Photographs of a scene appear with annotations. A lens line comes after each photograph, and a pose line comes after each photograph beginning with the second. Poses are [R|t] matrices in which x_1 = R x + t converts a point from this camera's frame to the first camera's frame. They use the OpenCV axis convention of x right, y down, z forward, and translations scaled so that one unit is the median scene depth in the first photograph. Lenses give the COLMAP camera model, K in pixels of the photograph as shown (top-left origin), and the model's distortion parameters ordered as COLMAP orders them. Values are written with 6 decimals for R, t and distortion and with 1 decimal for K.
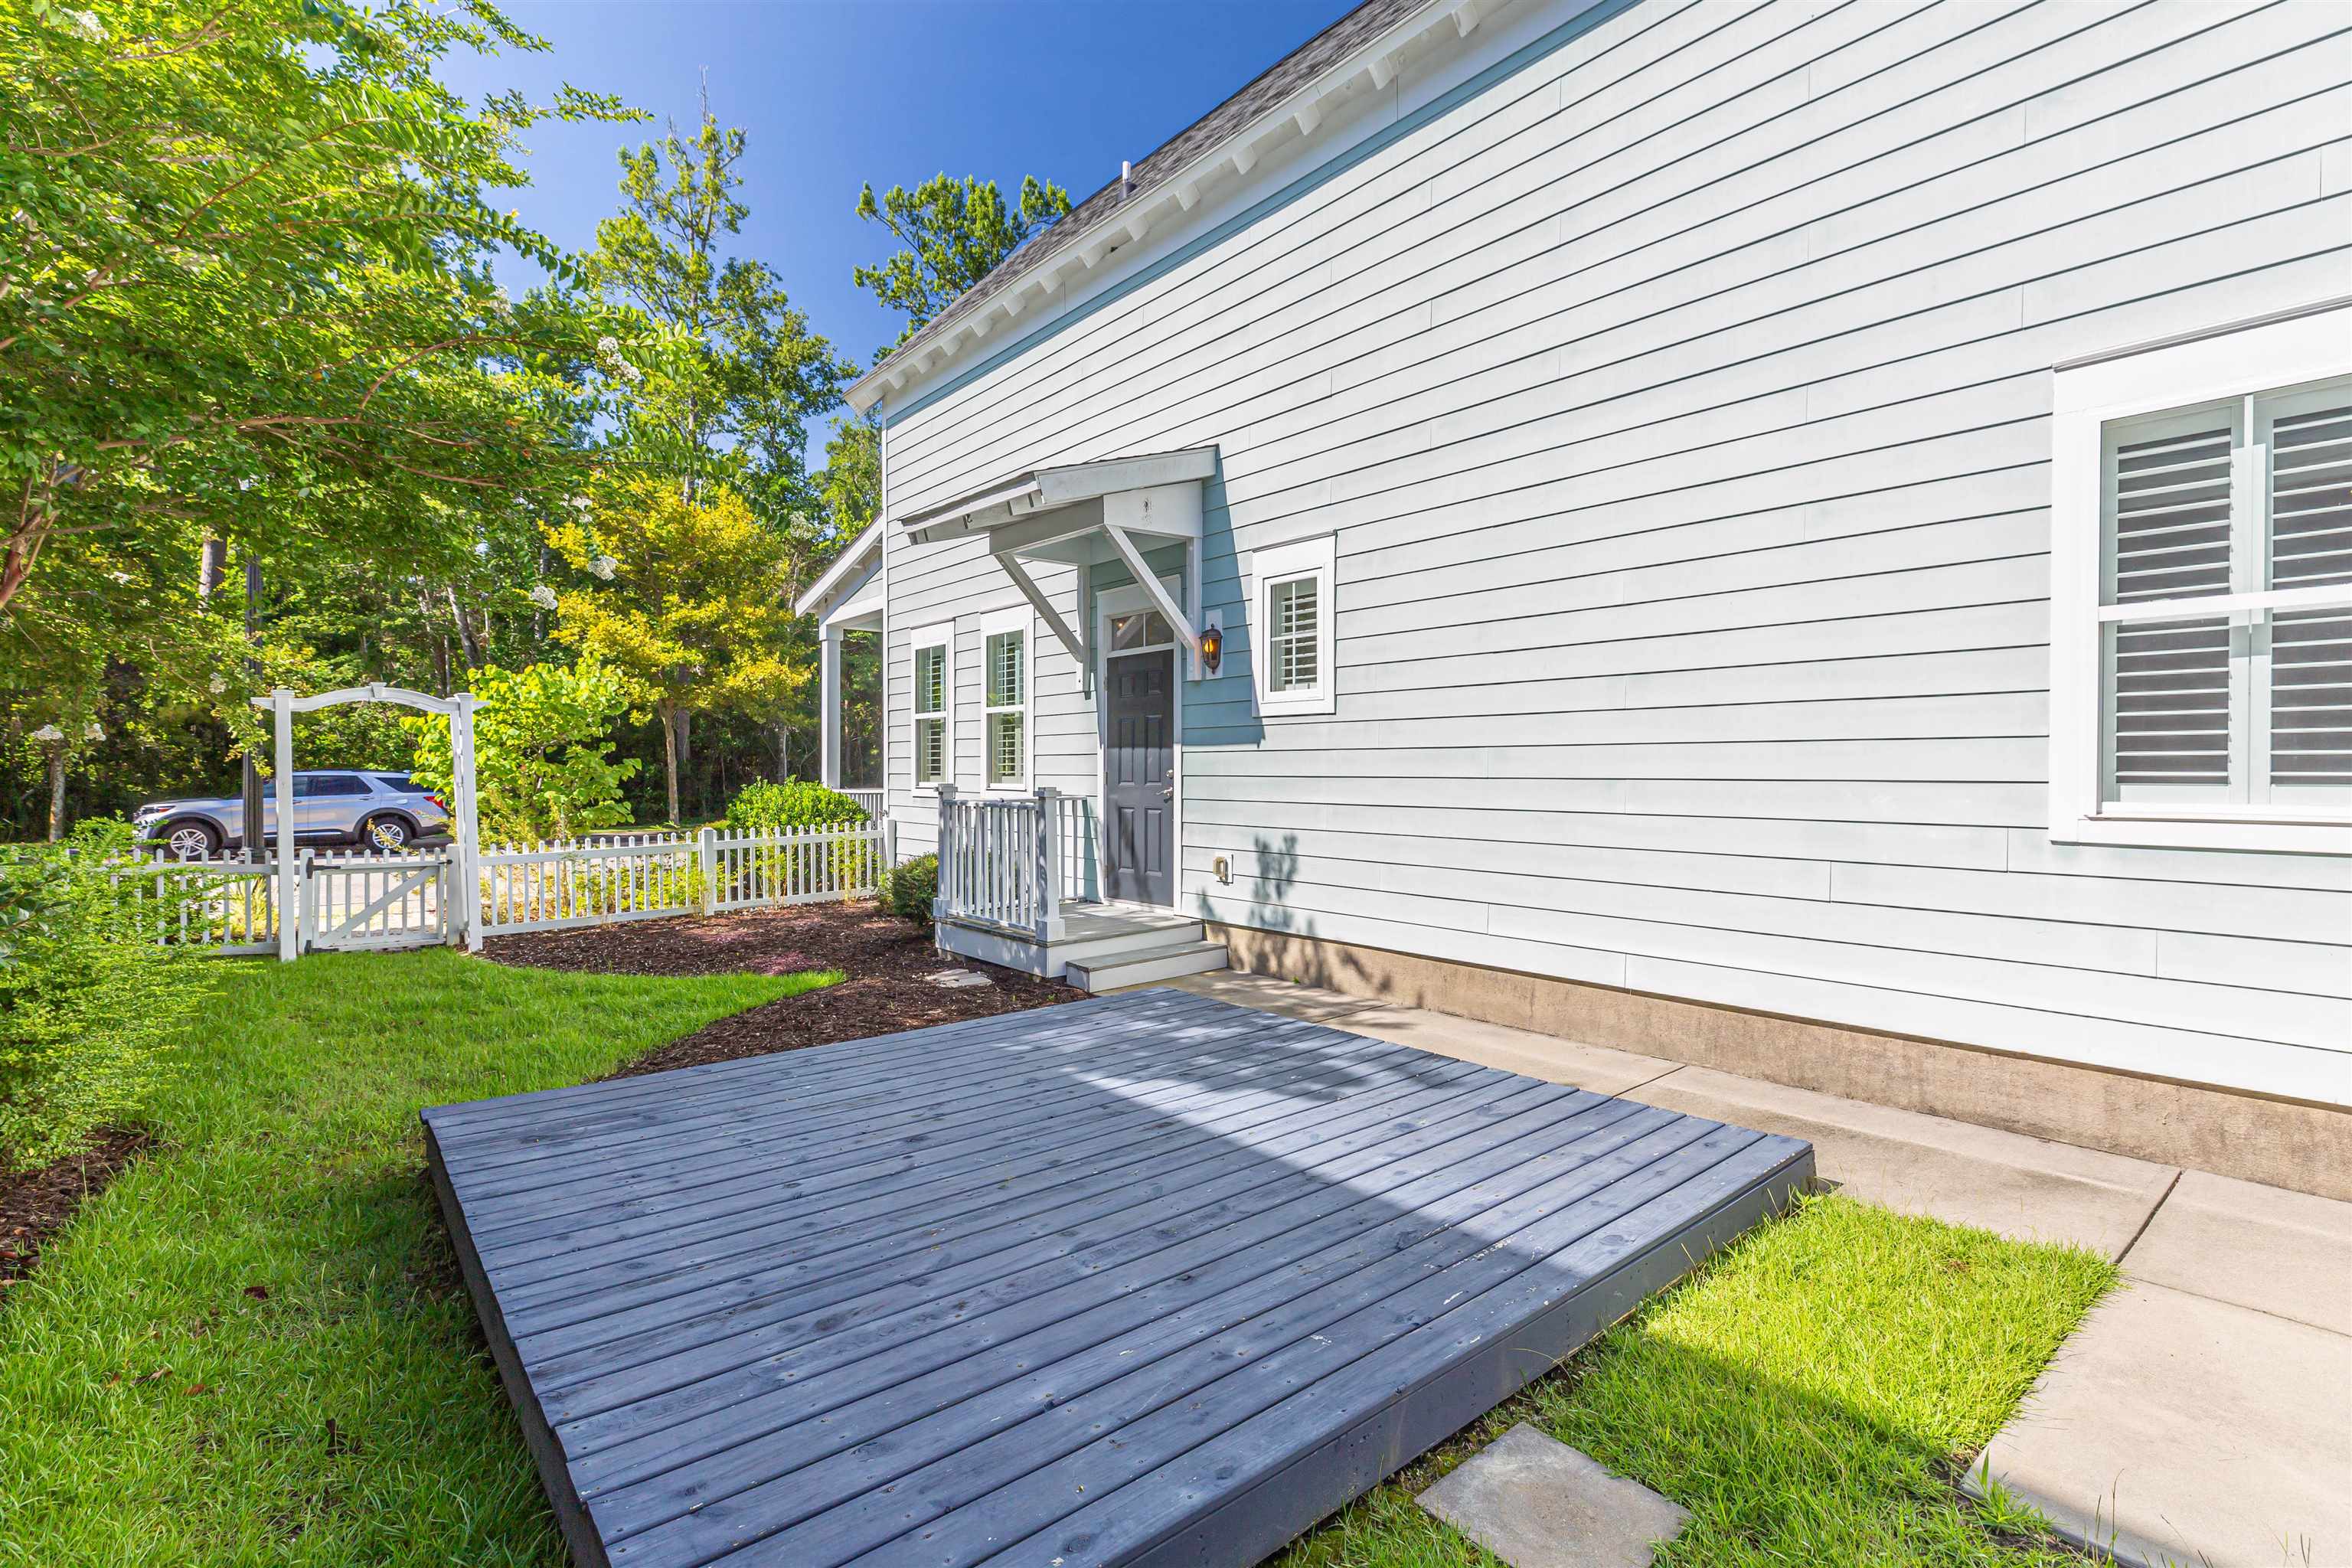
lens RADIAL K [[1080.8, 0, 1168.4], [0, 1080.8, 764.6], [0, 0, 1]] dist [0.014652, 0.000189]
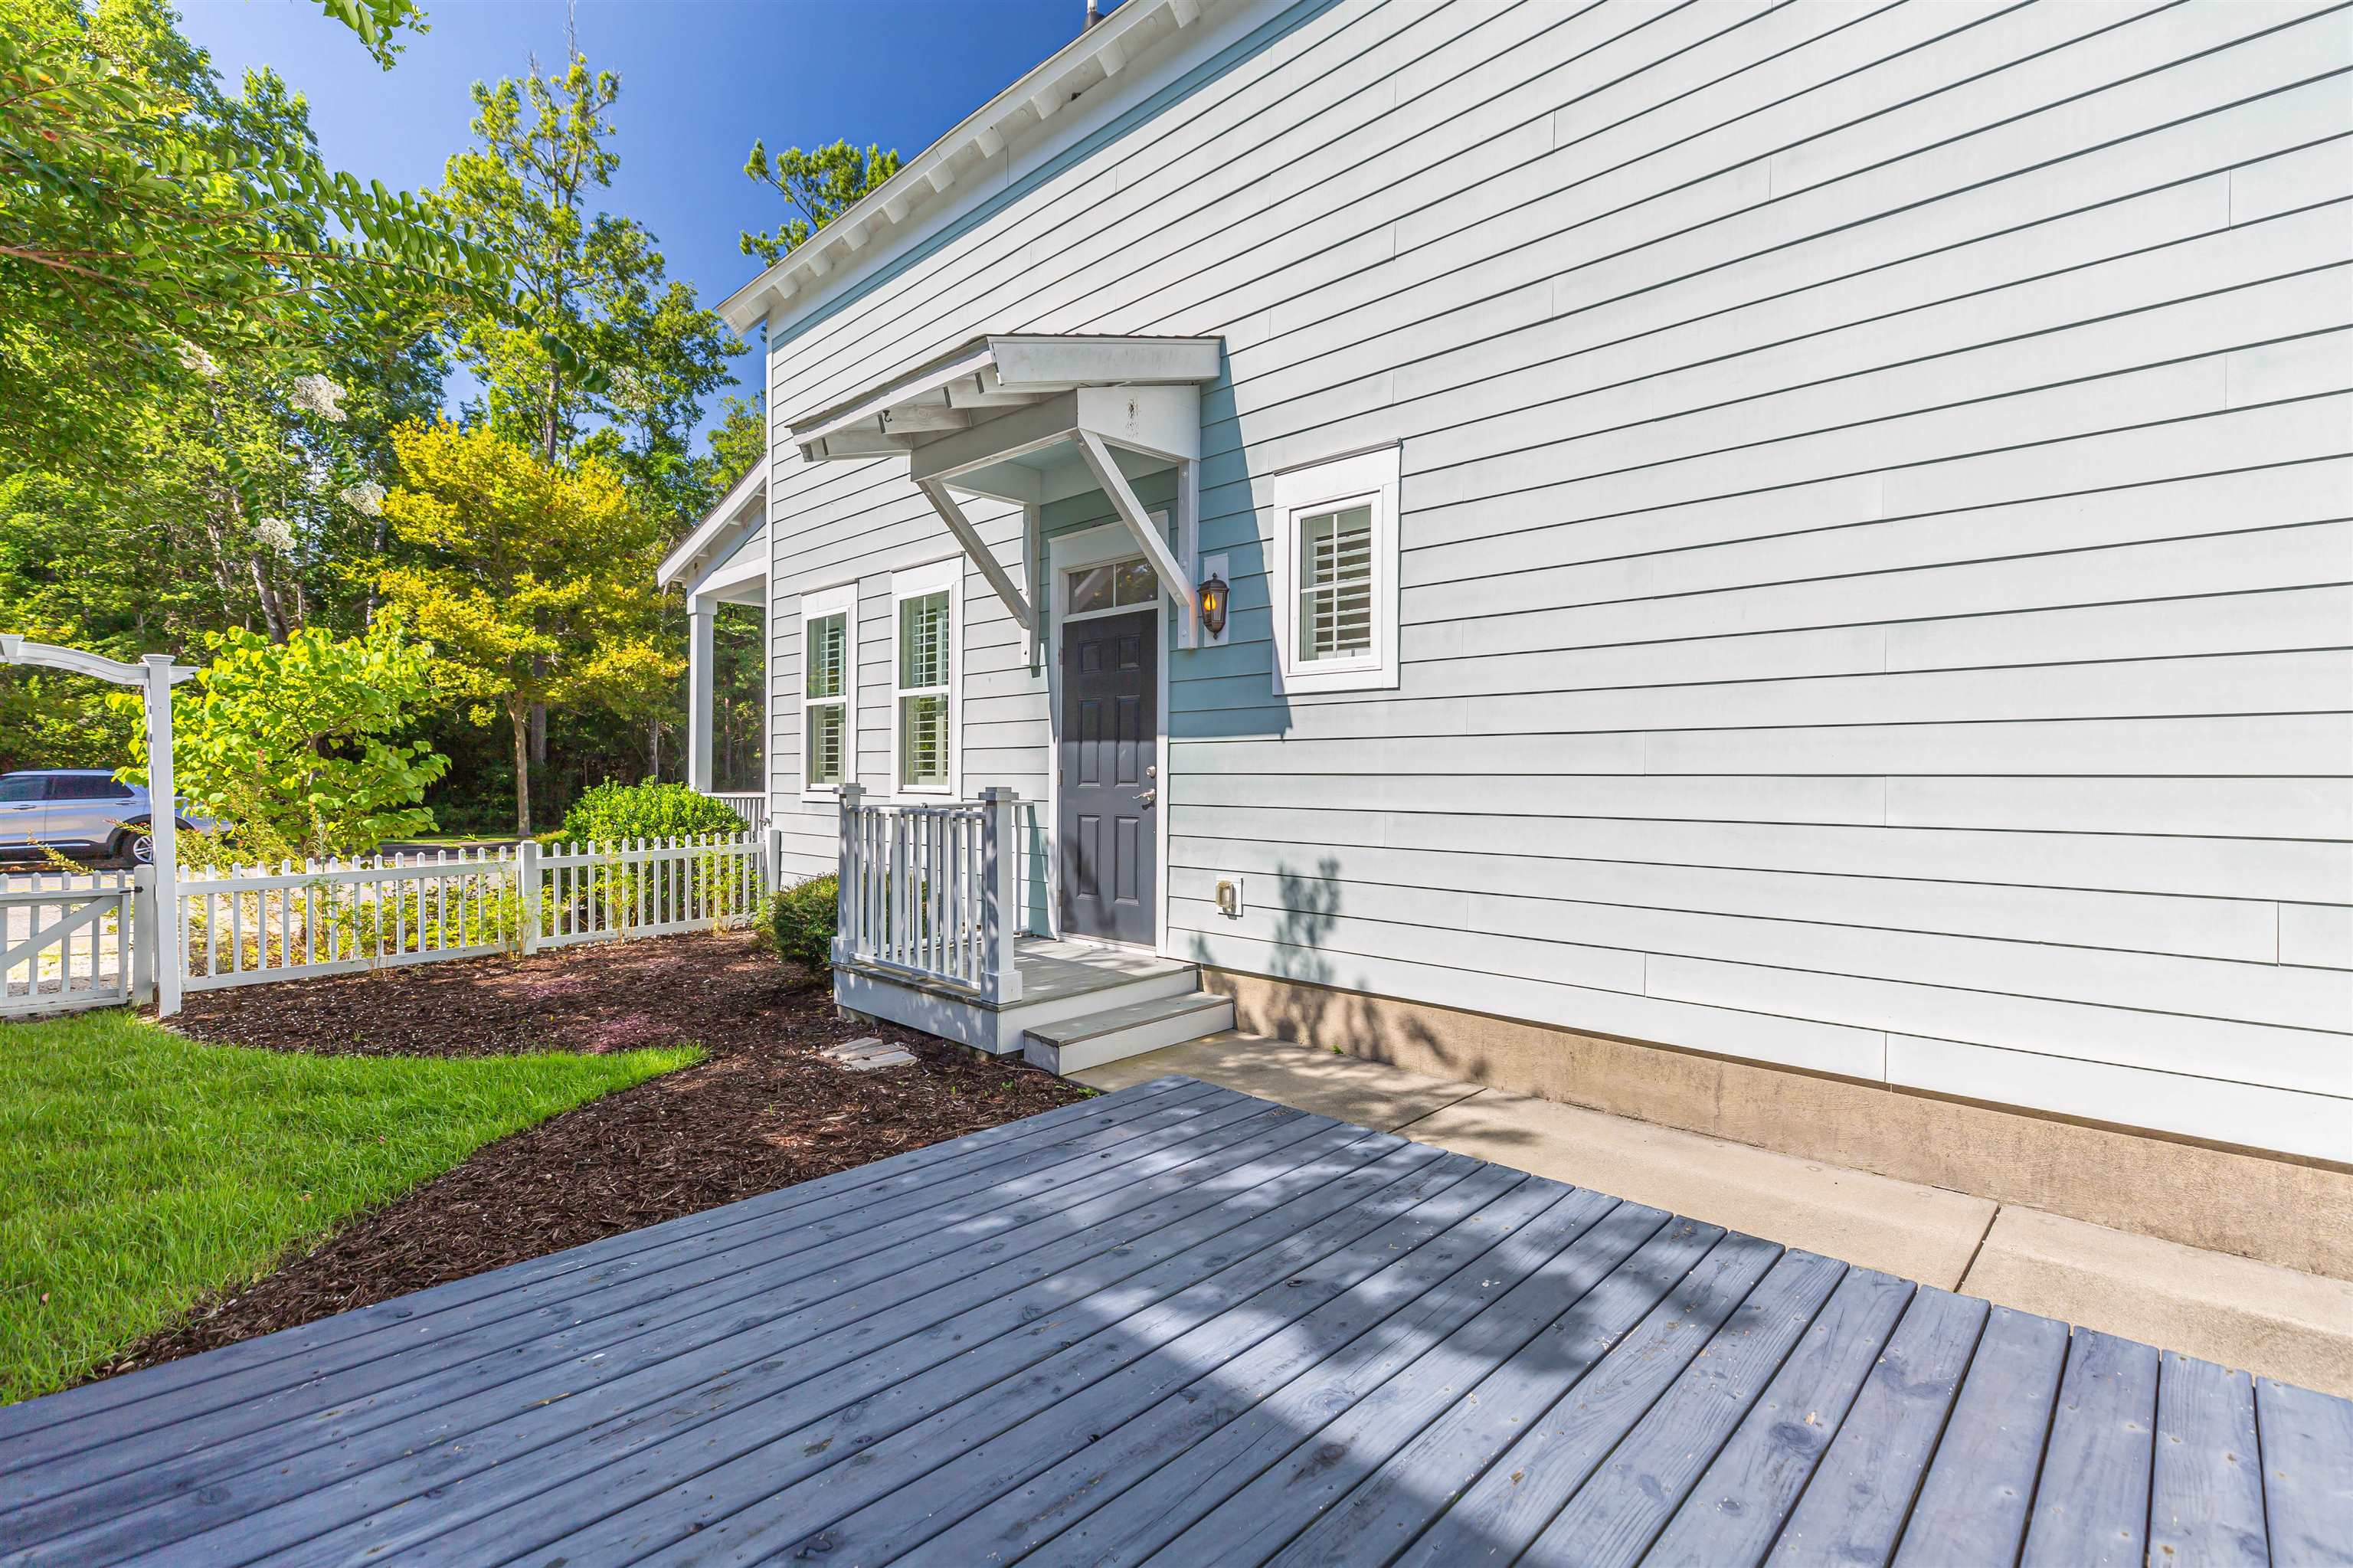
lens RADIAL K [[1063.4, 0, 1173.5], [0, 1063.4, 770.3], [0, 0, 1]] dist [0.003906, -0.000085]
pose [[0.994403, 0.006987, 0.105422, -0.056784], [-0.006638, 0.999971, -0.003654, 0.009256], [-0.105444, 0.002934, 0.994421, 0.229561]]
